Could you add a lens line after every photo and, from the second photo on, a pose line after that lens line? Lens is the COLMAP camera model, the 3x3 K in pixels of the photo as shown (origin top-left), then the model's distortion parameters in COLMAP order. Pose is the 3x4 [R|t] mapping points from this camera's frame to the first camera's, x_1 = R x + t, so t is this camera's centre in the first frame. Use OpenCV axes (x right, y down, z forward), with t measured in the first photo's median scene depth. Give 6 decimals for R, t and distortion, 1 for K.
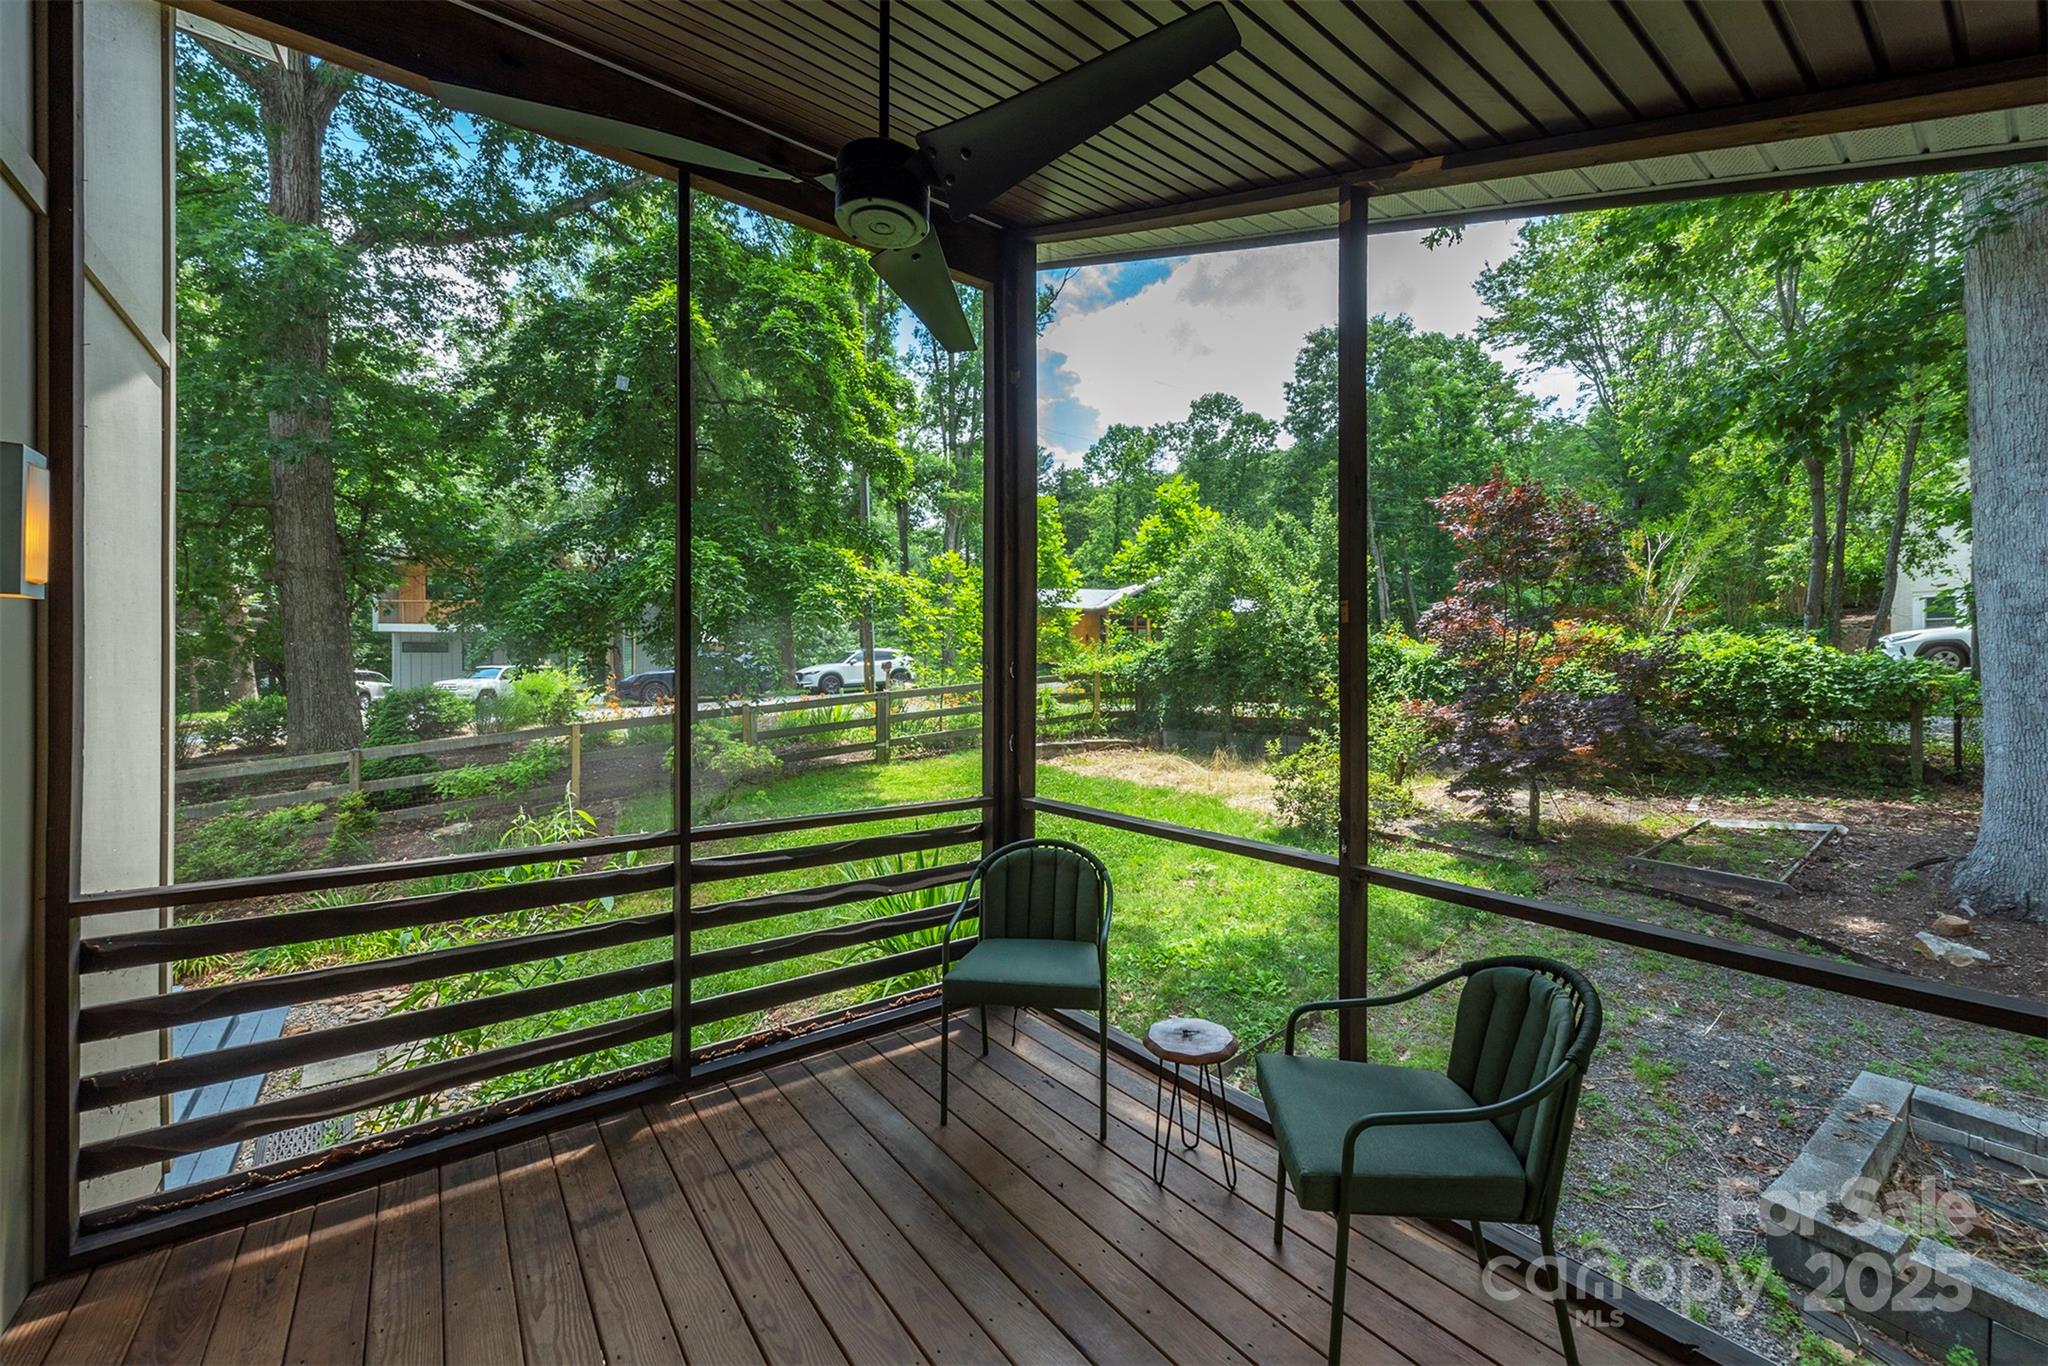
lens RADIAL K [[804.4, 0, 1022.2], [0, 804.4, 674.2], [0, 0, 1]] dist [0.011415, -0.004017]
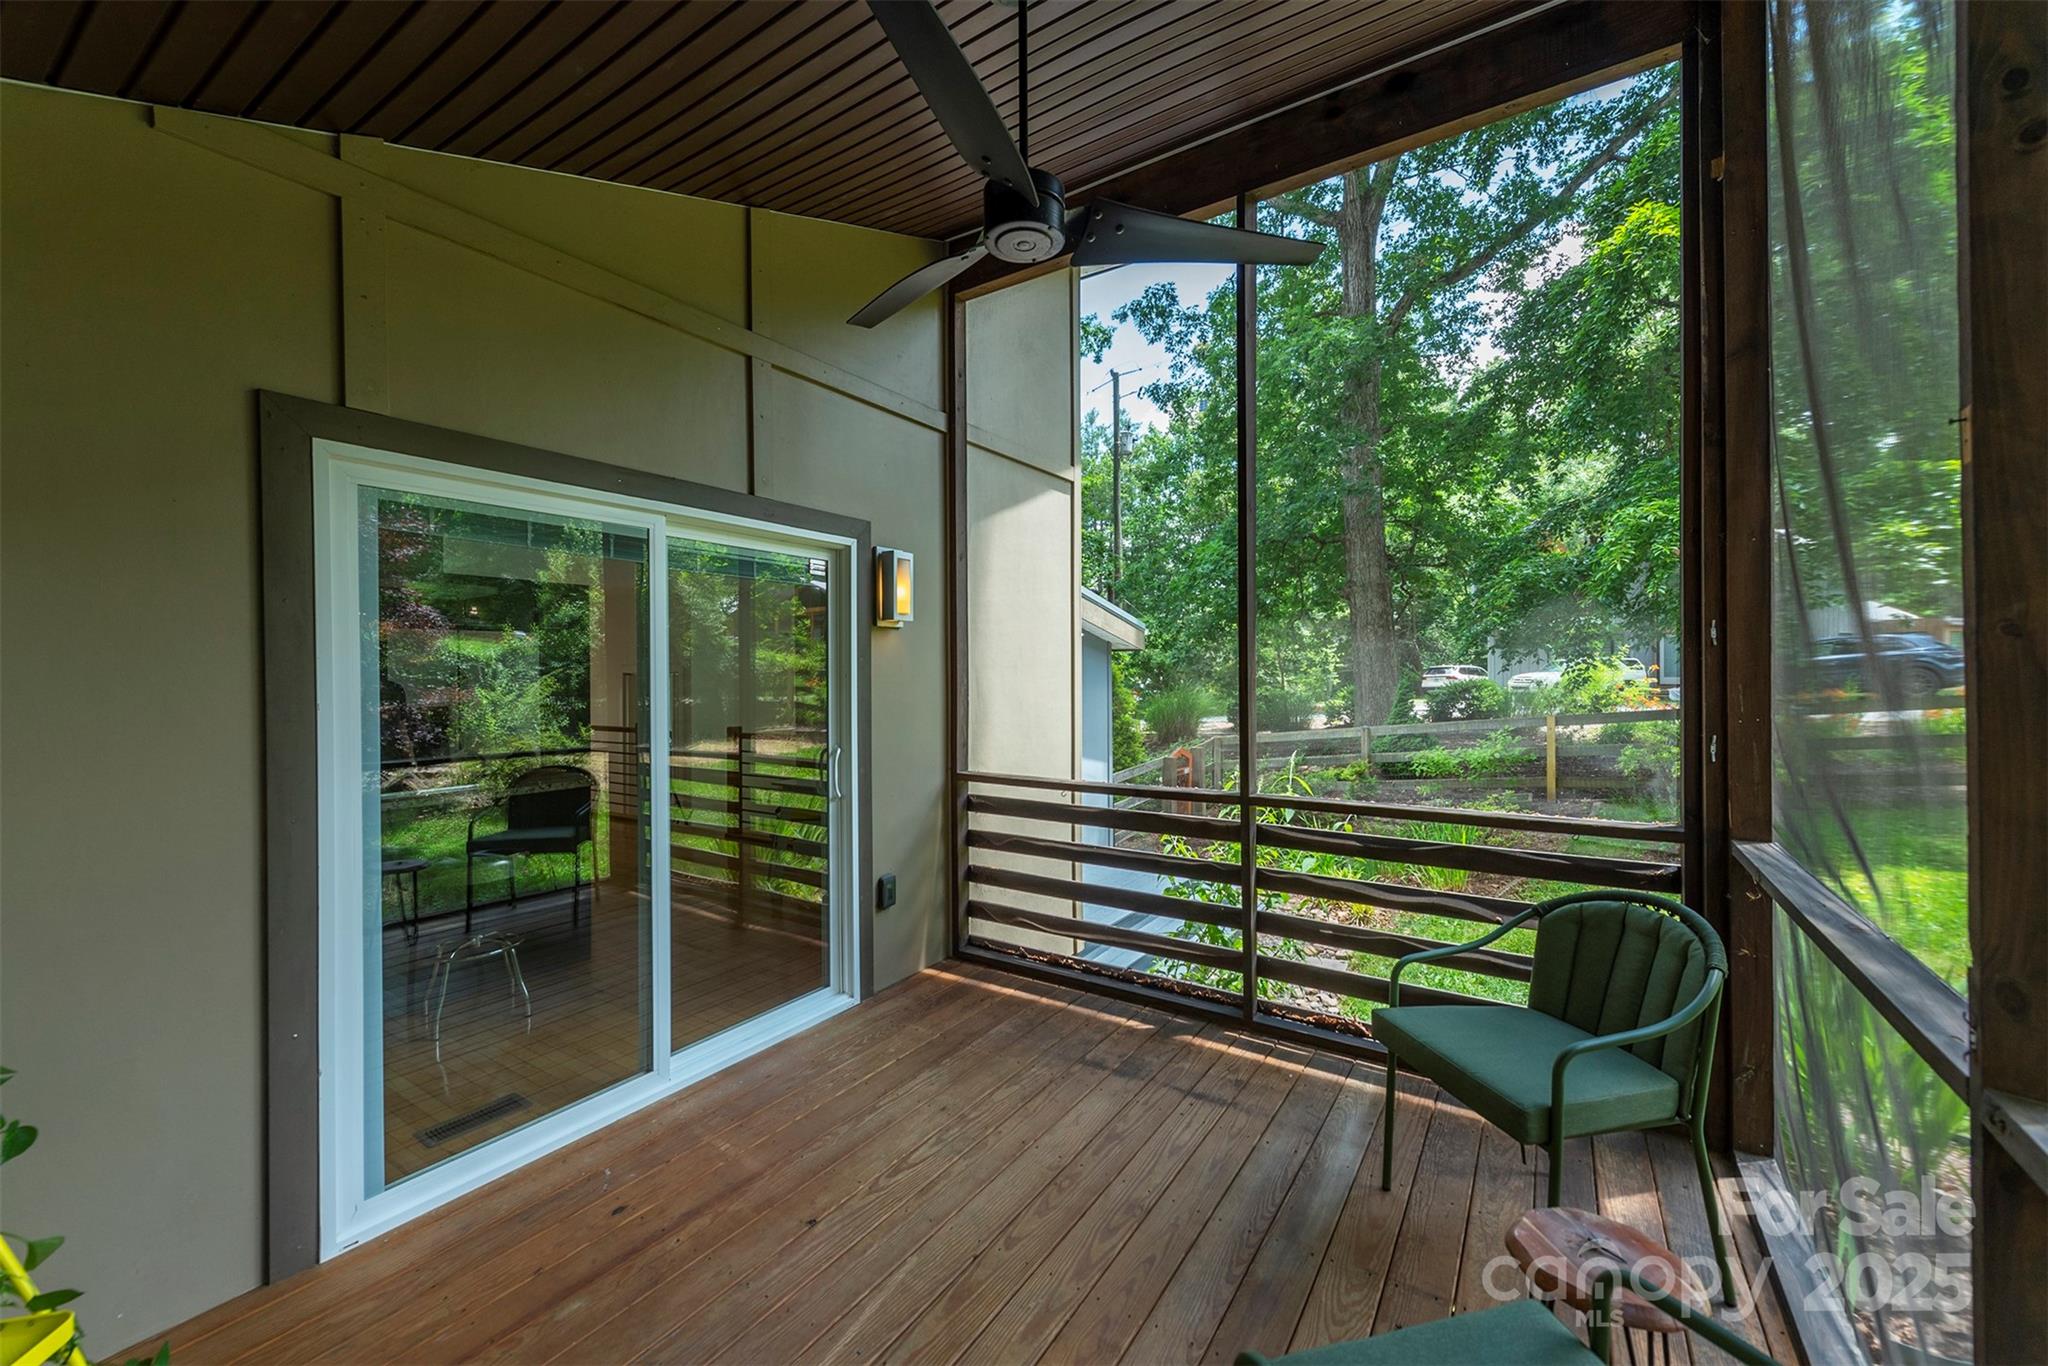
lens RADIAL K [[804.4, 0, 1039.0], [0, 804.4, 672.6], [0, 0, 1]] dist [0.011415, -0.004017]
pose [[0.330016, -0.005439, -0.943960, 0.410989], [0.007628, 0.999966, -0.003095, 0.023694], [0.943945, -0.006180, 0.330046, 0.290368]]
